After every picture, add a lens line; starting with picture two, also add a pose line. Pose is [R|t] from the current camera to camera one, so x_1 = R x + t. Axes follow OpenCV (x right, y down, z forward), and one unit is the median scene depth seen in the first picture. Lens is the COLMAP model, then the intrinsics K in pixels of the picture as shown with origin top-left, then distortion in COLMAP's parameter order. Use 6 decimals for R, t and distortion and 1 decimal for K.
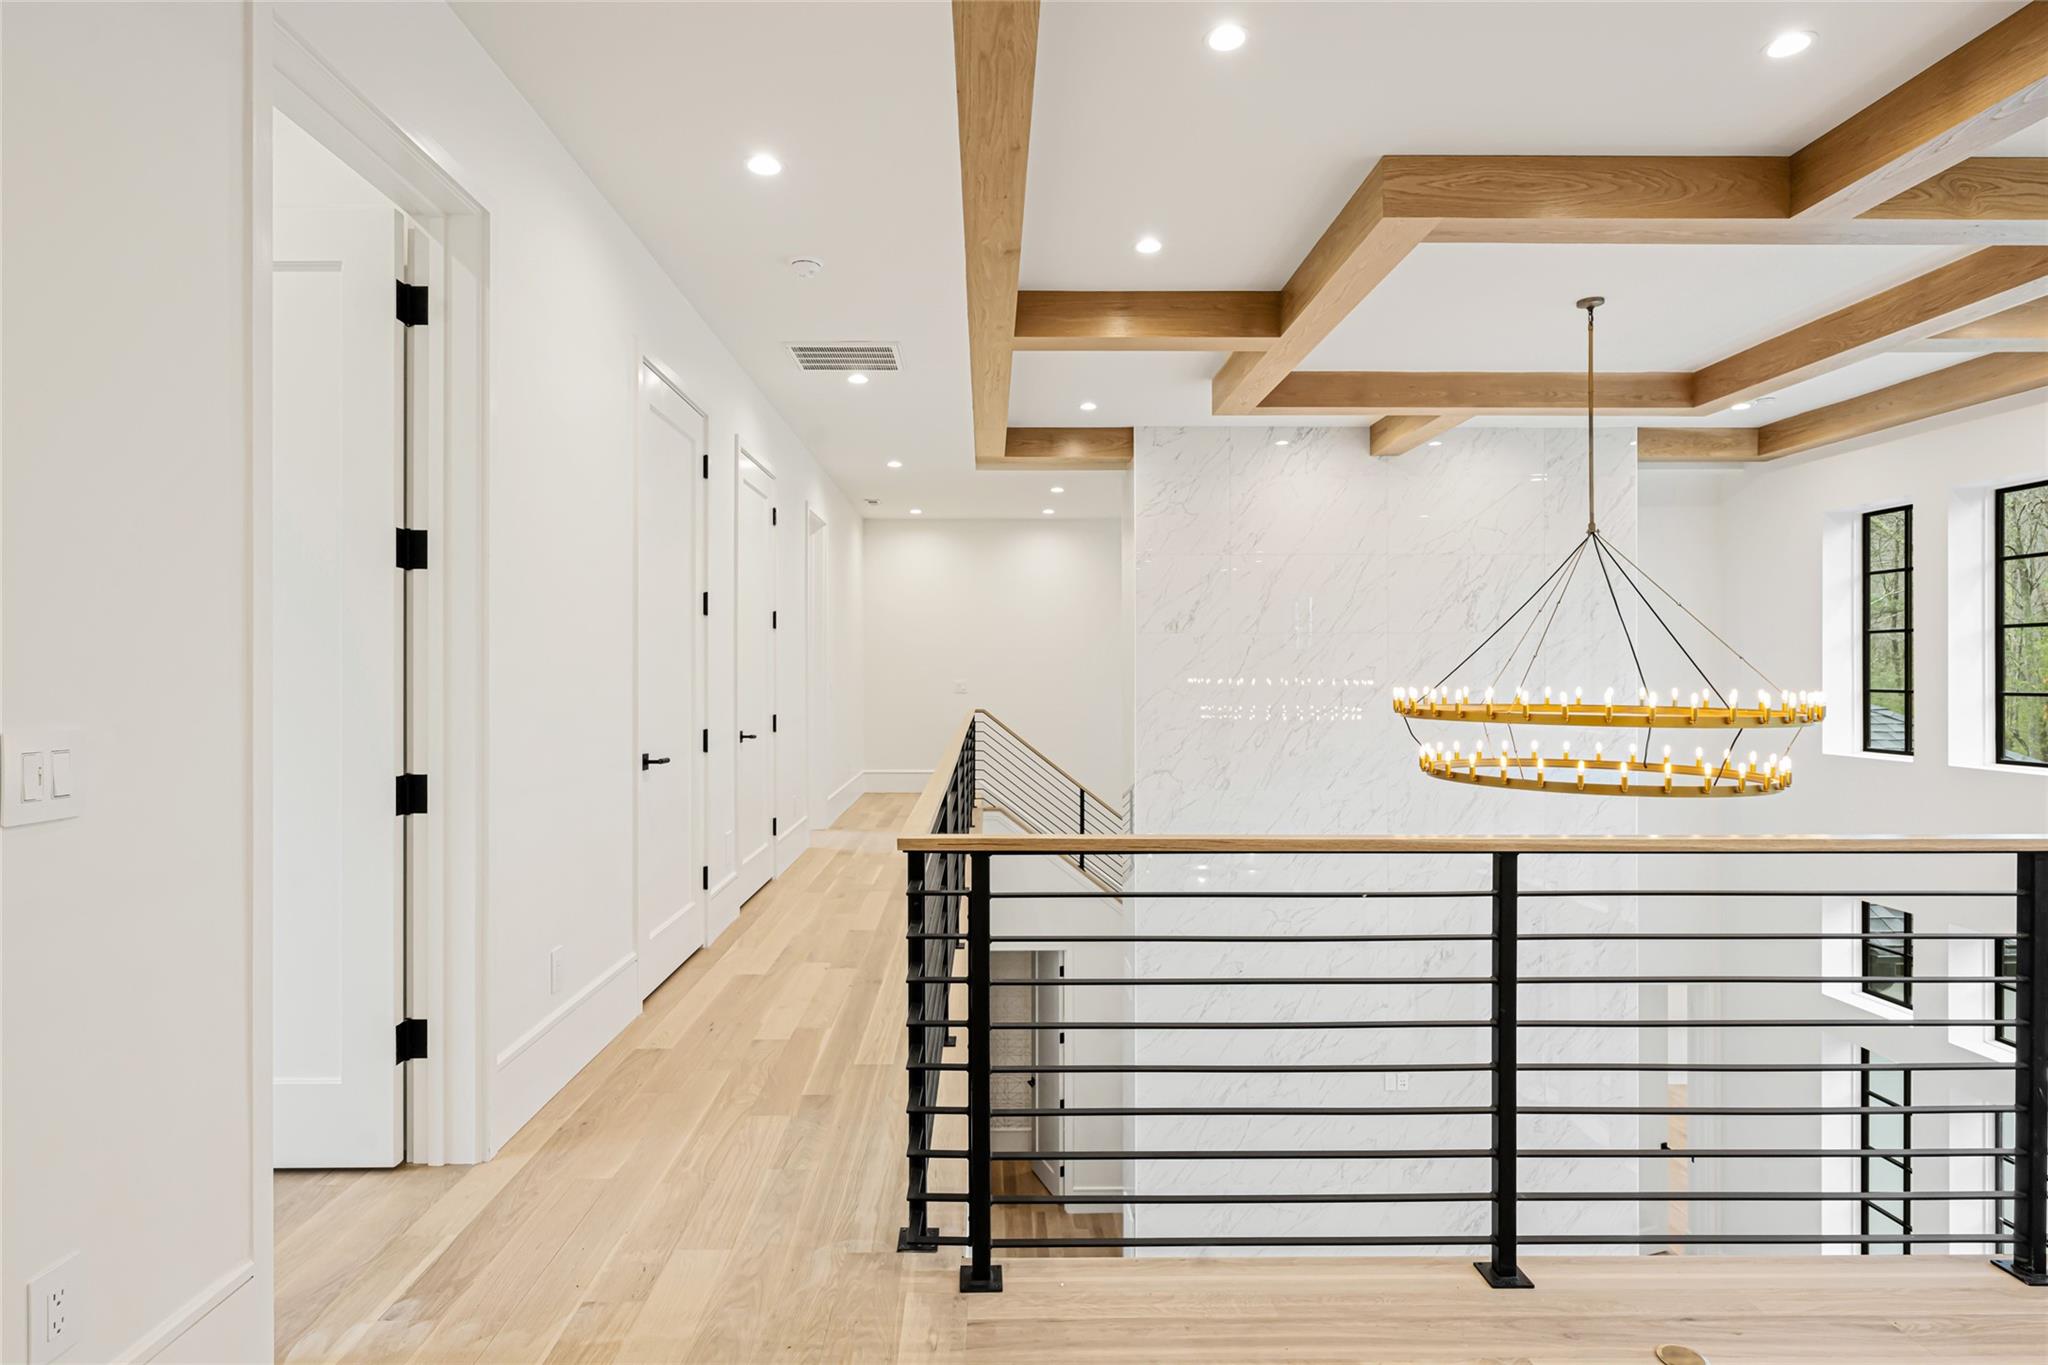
lens RADIAL K [[1031.4, 0, 1023.7], [0, 1031.4, 679.4], [0, 0, 1]] dist [0.001966, 0.002348]
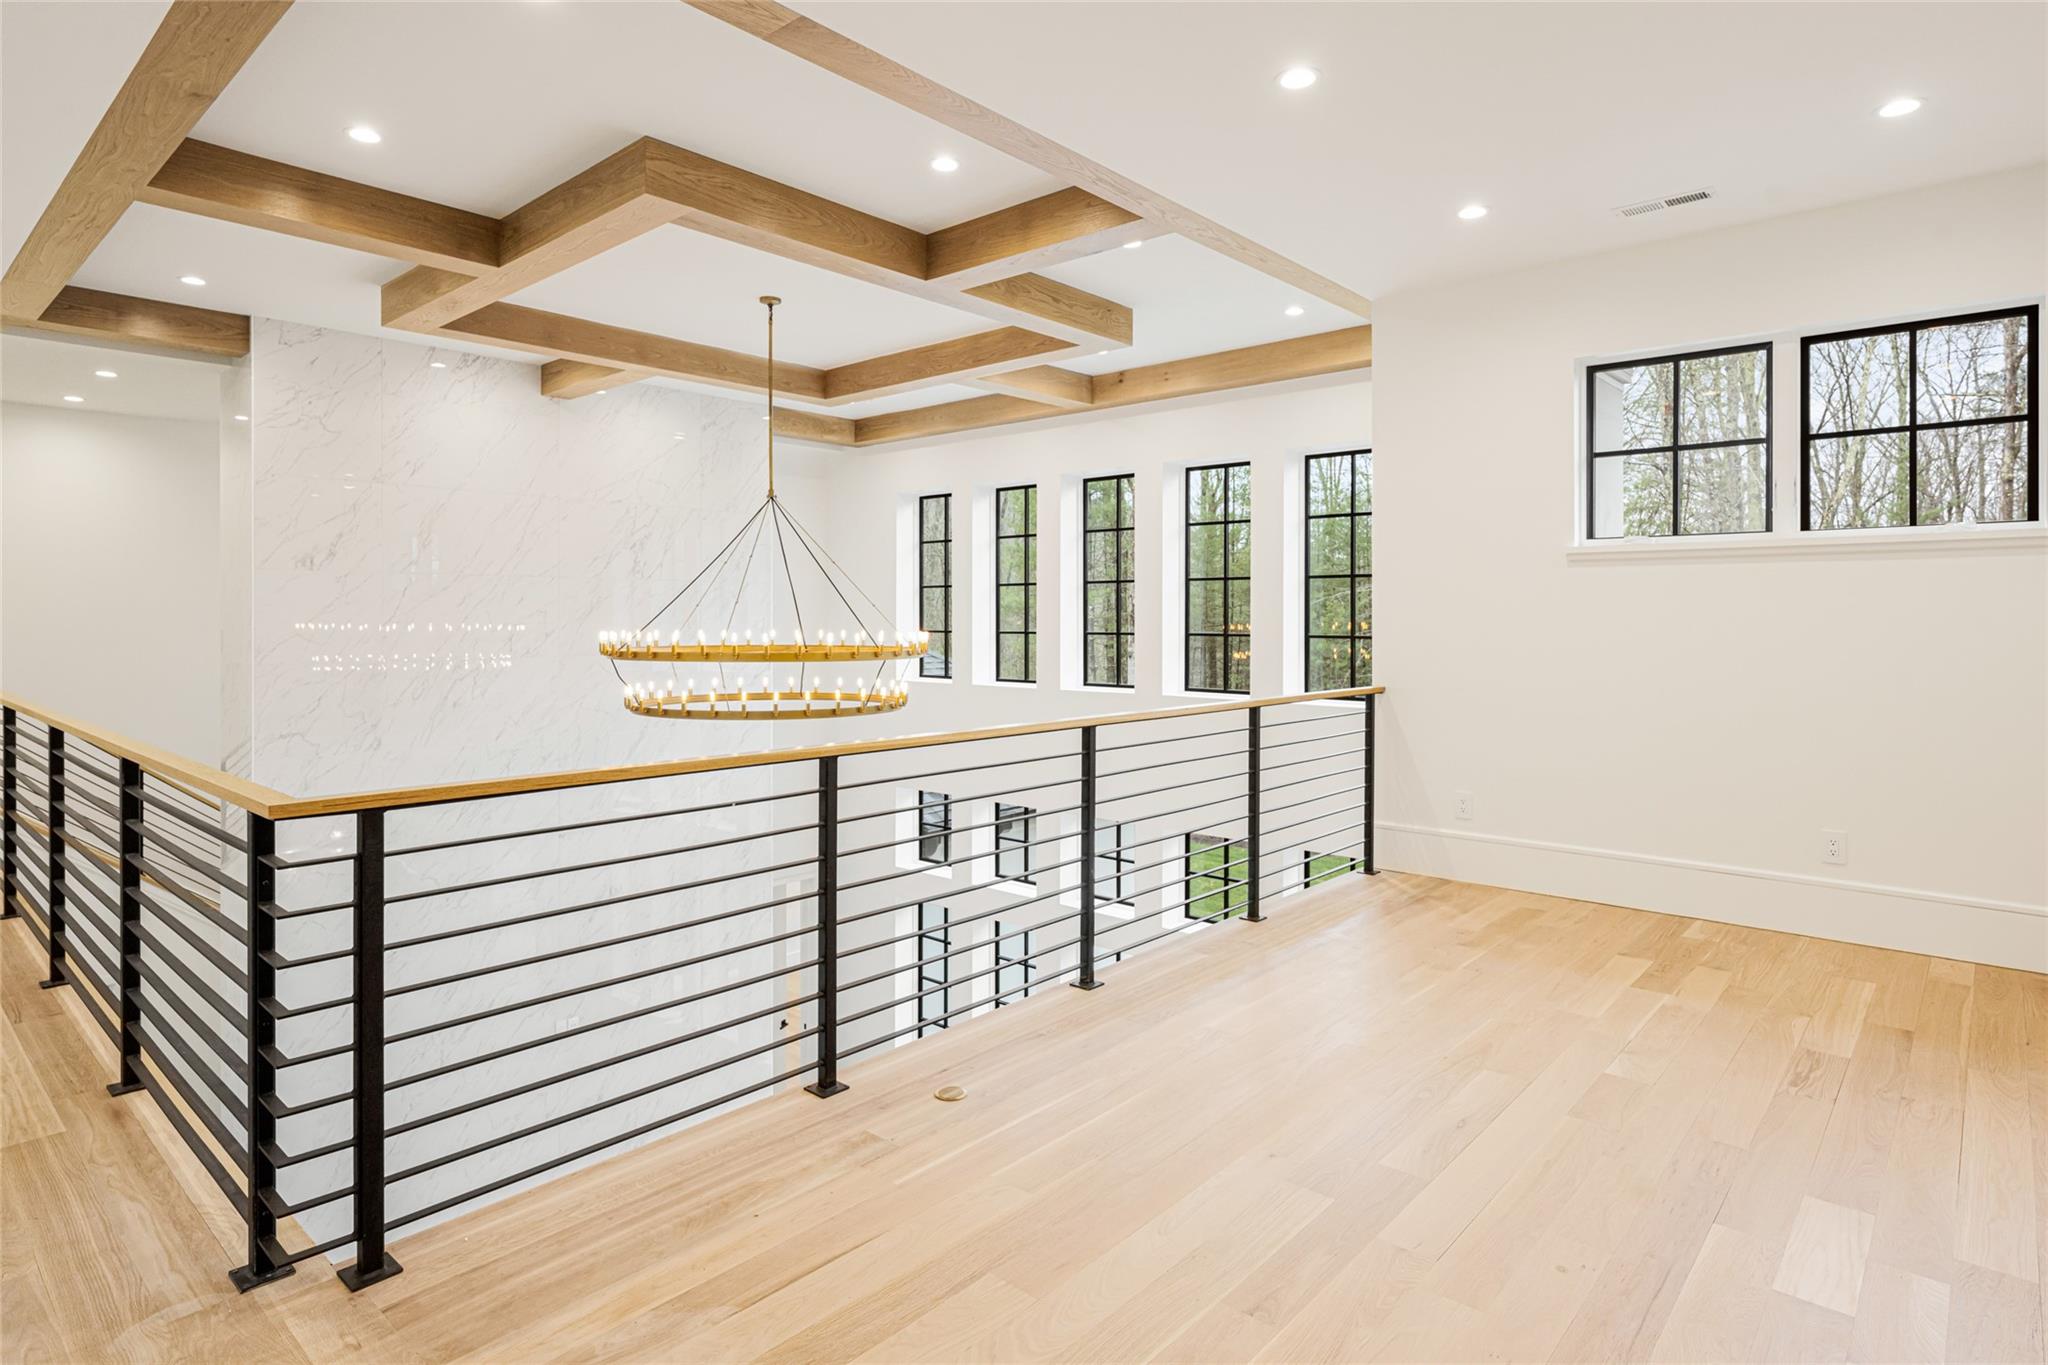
lens RADIAL K [[1089.2, 0, 994.3], [0, 1089.2, 634.6], [0, 0, 1]] dist [0.005486, 0.001826]
pose [[0.691576, -0.010575, 0.722226, -0.179469], [0.004118, 0.999934, 0.010699, 0.001053], [-0.722292, -0.004425, 0.691574, -0.039694]]
